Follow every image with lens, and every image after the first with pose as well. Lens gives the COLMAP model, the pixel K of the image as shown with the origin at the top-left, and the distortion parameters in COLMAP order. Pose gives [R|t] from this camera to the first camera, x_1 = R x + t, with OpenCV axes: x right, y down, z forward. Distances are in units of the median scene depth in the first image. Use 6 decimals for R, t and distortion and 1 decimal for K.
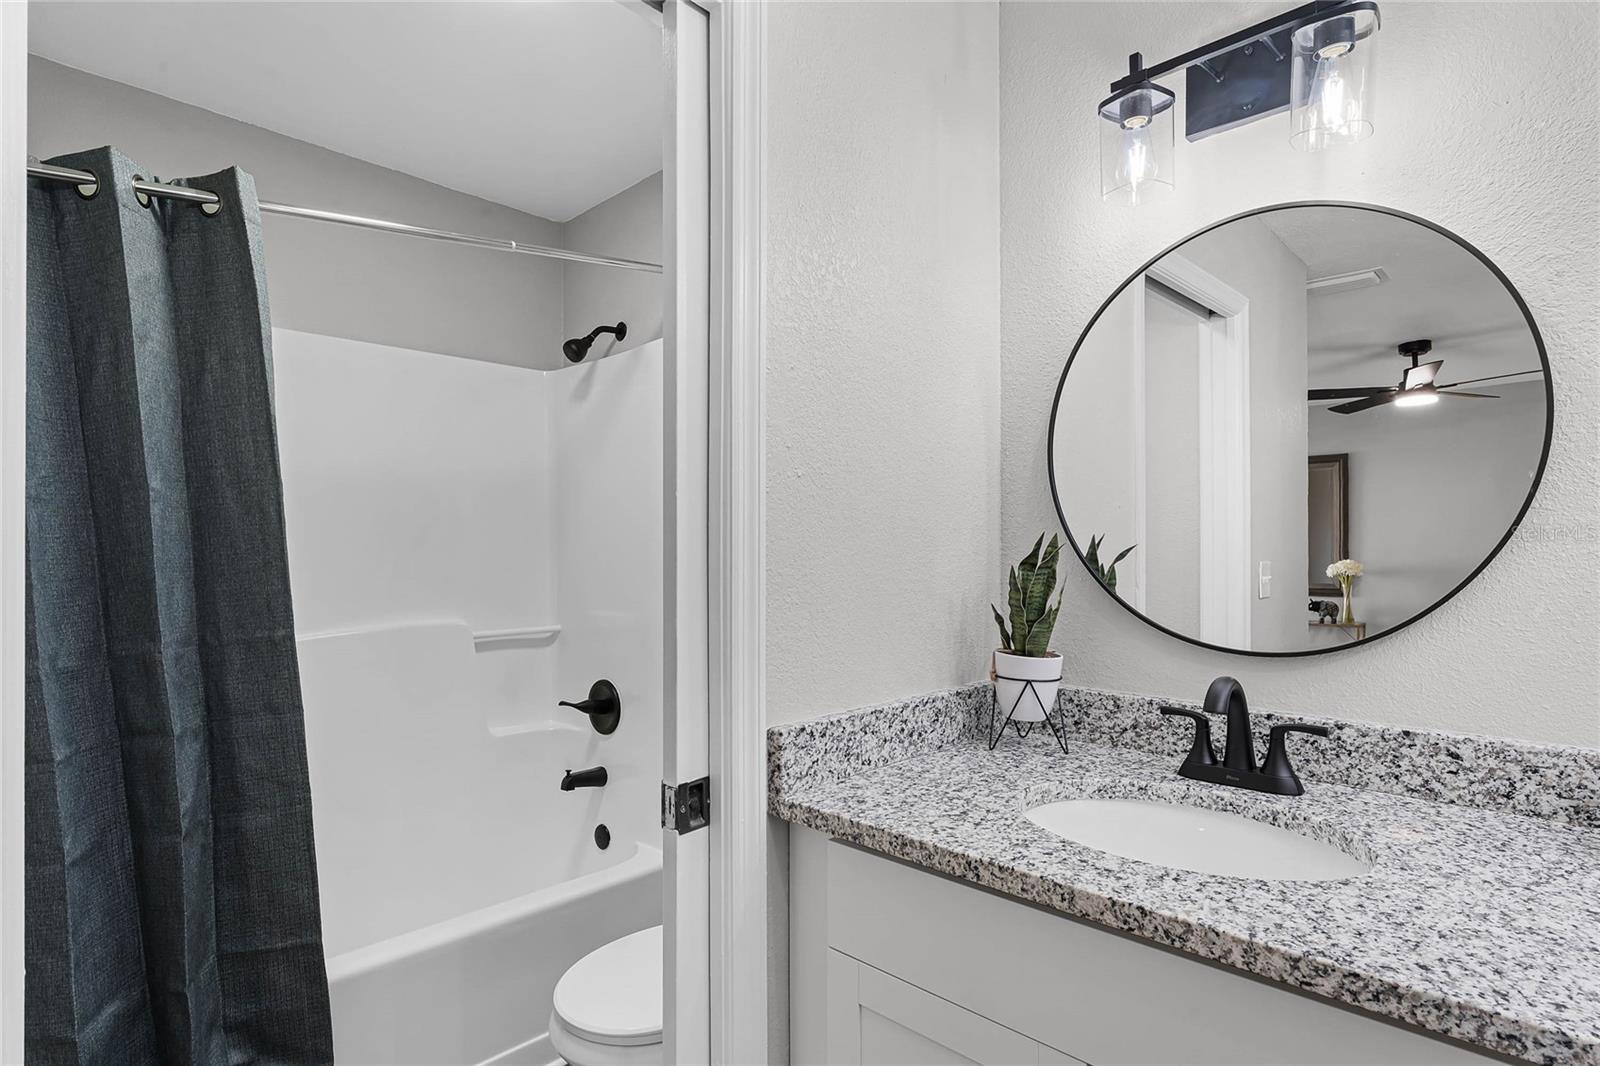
lens RADIAL K [[826.2, 0, 799.9], [0, 826.2, 543.6], [0, 0, 1]] dist [-0.003002, -0.000999]
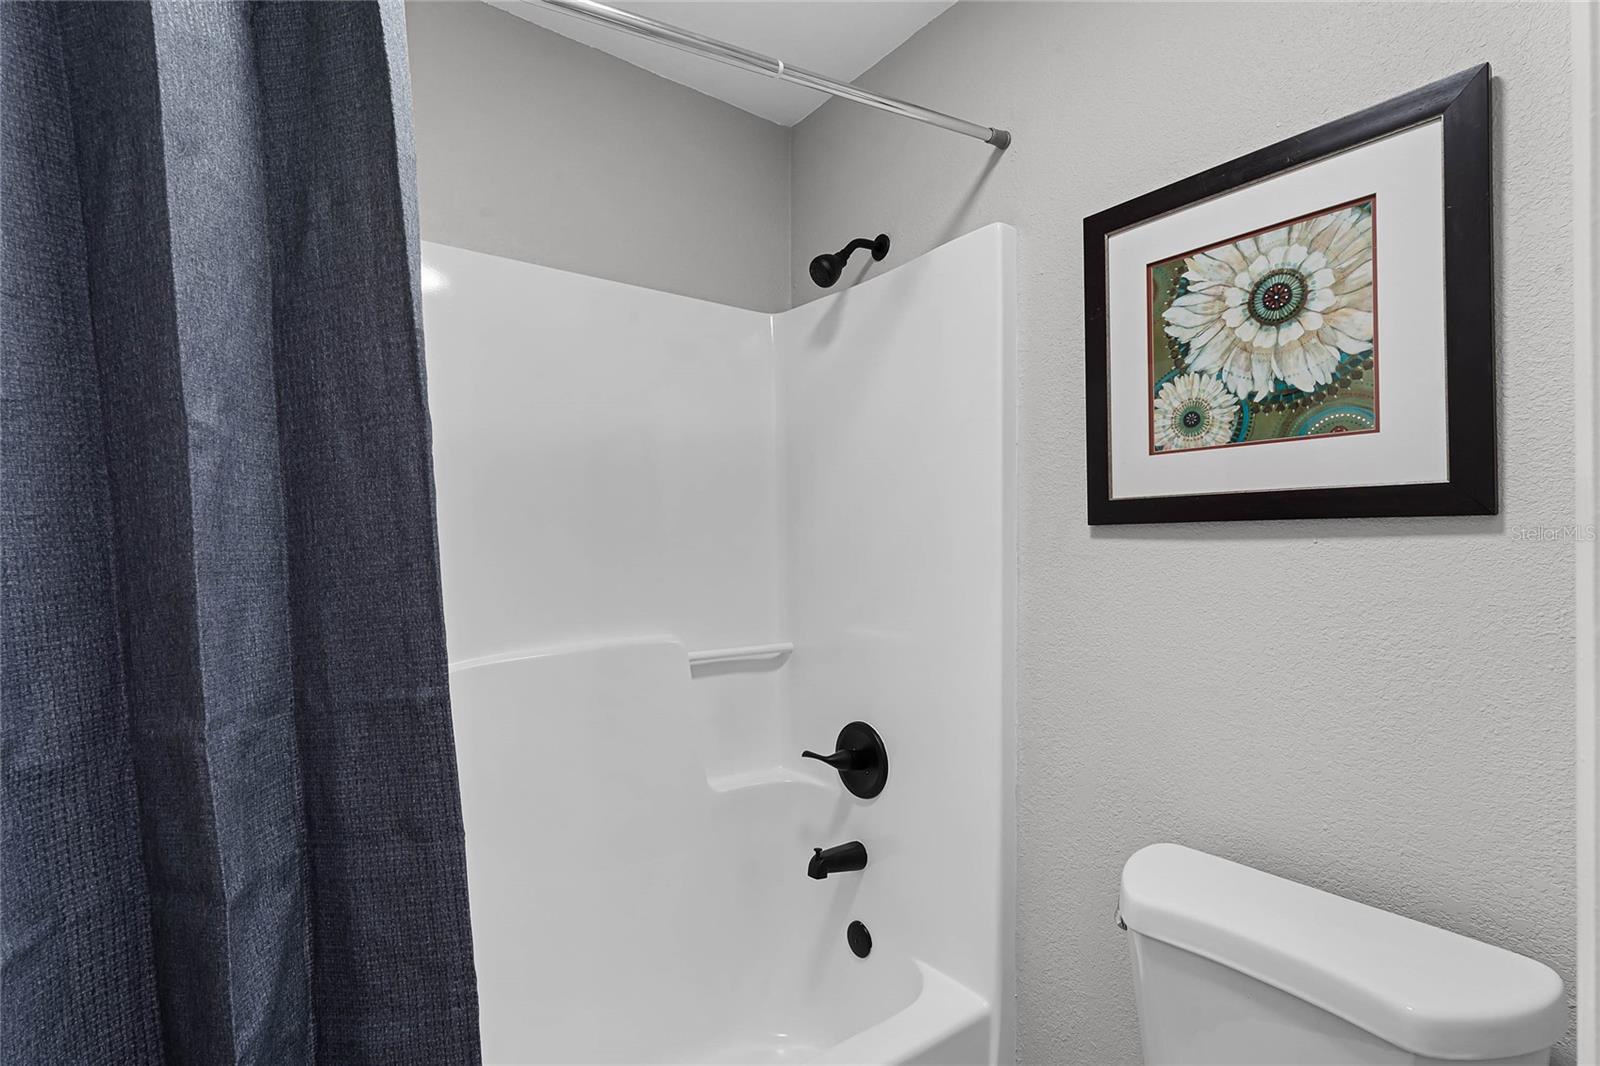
lens RADIAL K [[813.3, 0, 800.0], [0, 813.3, 533.0], [0, 0, 1]] dist [0.000652, -0.000670]
pose [[0.982667, -0.001696, -0.185372, -0.284038], [0.000149, 0.999965, -0.008356, 0.006829], [0.185380, 0.008184, 0.982633, 0.512593]]
